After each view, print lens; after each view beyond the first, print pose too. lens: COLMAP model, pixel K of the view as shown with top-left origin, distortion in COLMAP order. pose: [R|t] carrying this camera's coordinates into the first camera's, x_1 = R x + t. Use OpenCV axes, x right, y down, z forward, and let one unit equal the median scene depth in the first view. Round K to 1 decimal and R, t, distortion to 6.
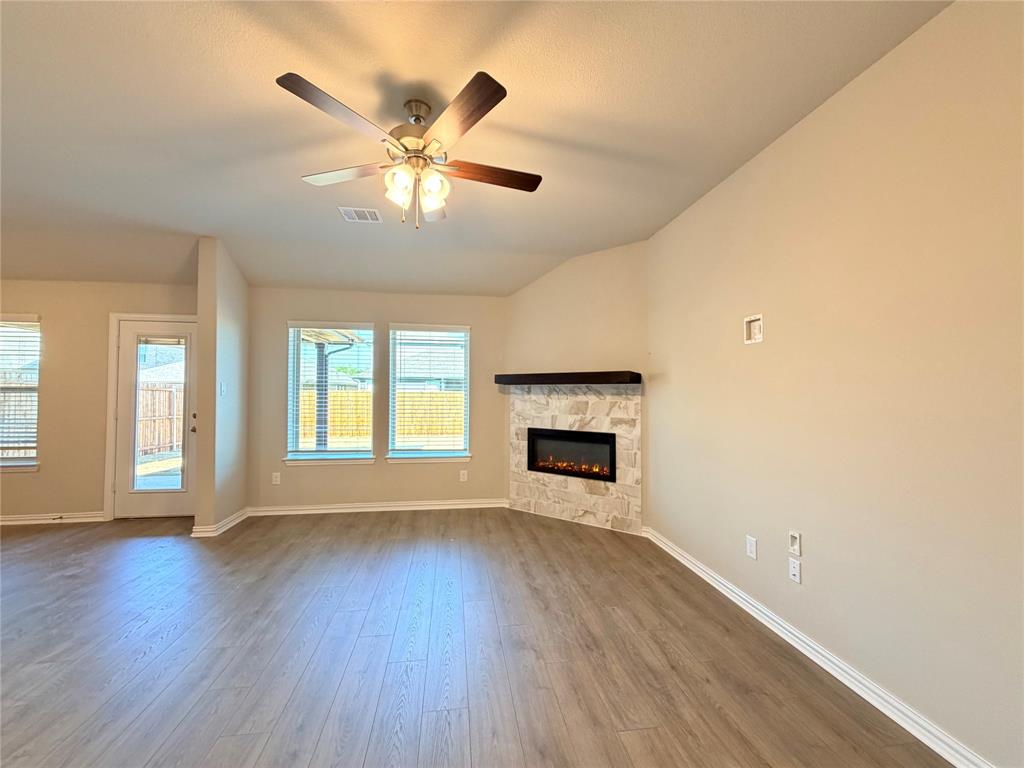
lens RADIAL K [[408.1, 0, 512.0], [0, 408.1, 384.0], [0, 0, 1]] dist [-0.000363, 0.000402]
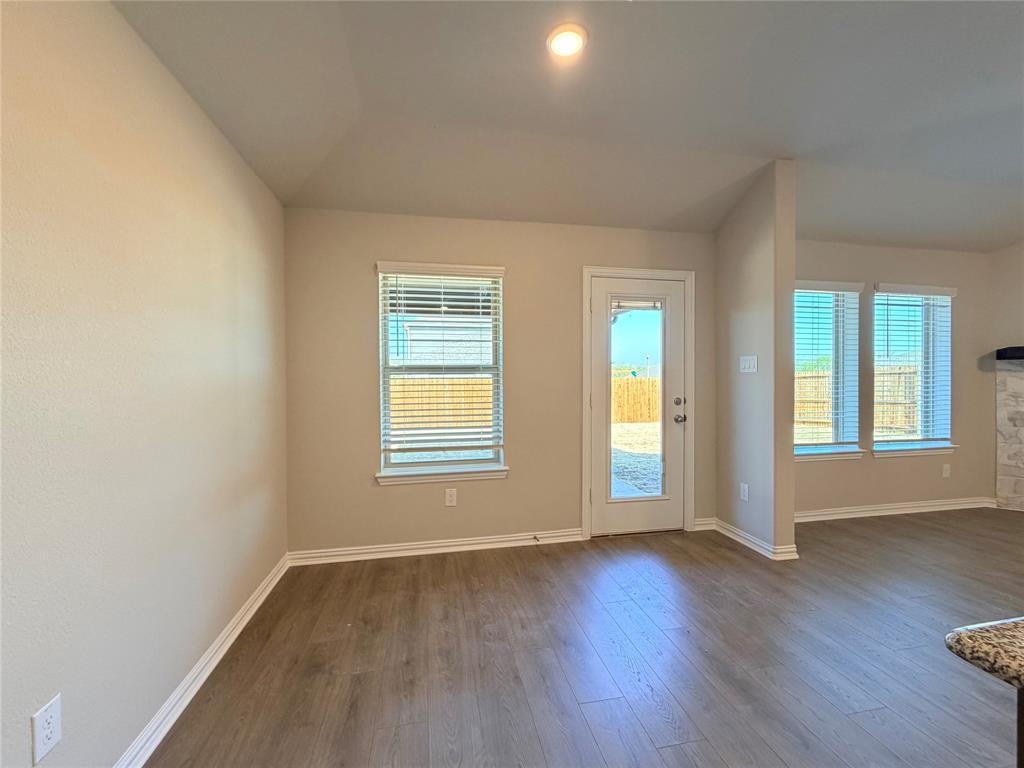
lens RADIAL K [[419.2, 0, 512.0], [0, 419.2, 384.0], [0, 0, 1]] dist [0.001287, 0.000025]
pose [[0.998583, -0.010669, 0.052136, -1.152215], [0.009108, 0.999506, 0.030085, 0.018262], [-0.052431, -0.029568, 0.998187, 0.229407]]
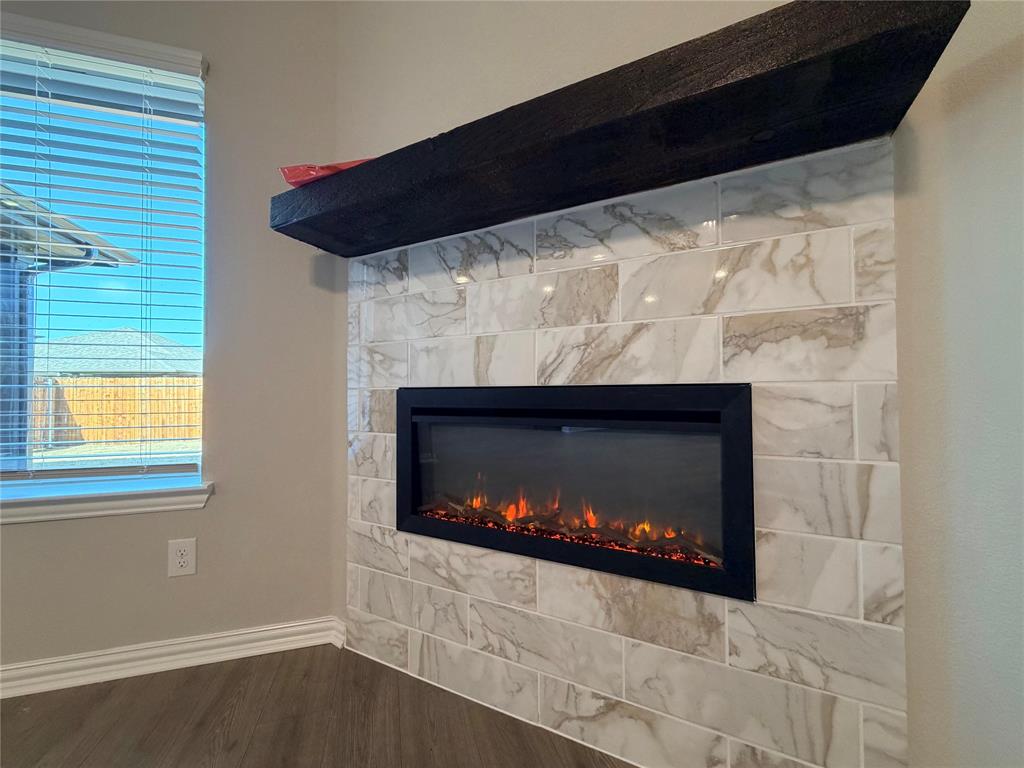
lens RADIAL K [[408.1, 0, 512.0], [0, 408.1, 384.0], [0, 0, 1]] dist [-0.000363, 0.000402]
pose [[0.988887, -0.007489, 0.148479, 0.083567], [0.007459, 0.999972, 0.000757, 0.113148], [-0.148480, 0.000359, 0.988915, 0.747749]]
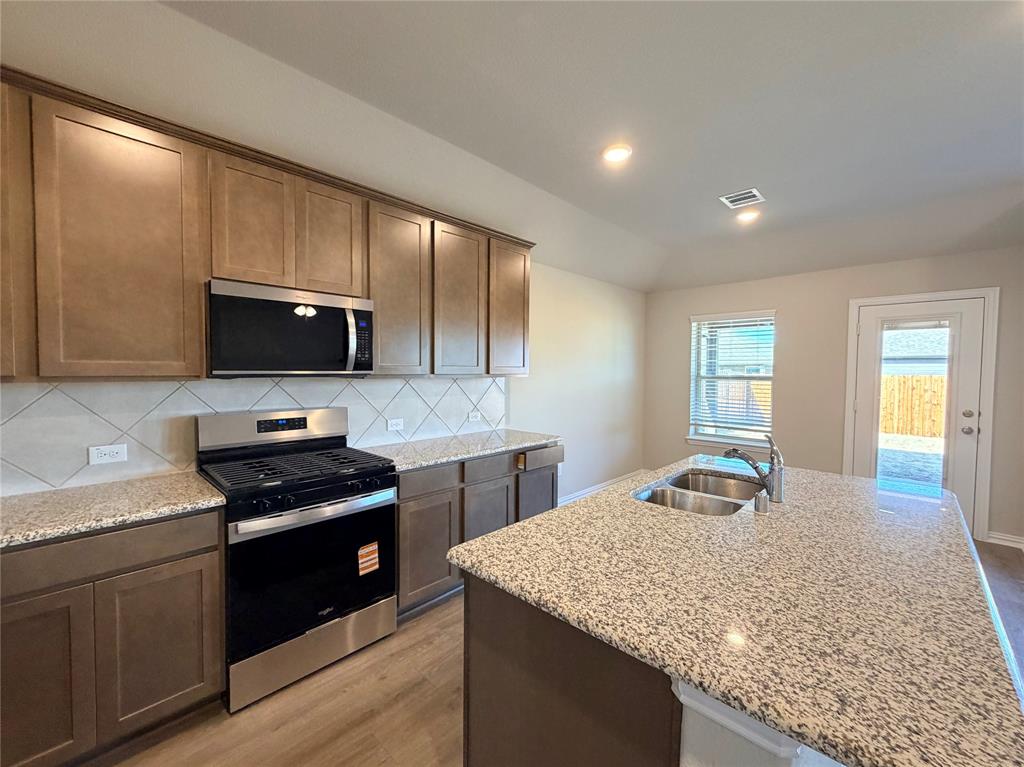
lens RADIAL K [[419.2, 0, 512.0], [0, 419.2, 383.5], [0, 0, 1]] dist [0.001287, 0.000025]
pose [[0.615803, 0.026627, -0.787450, -0.690625], [0.009954, 0.999086, 0.041567, -0.026872], [0.787837, -0.033435, 0.614975, -0.228954]]
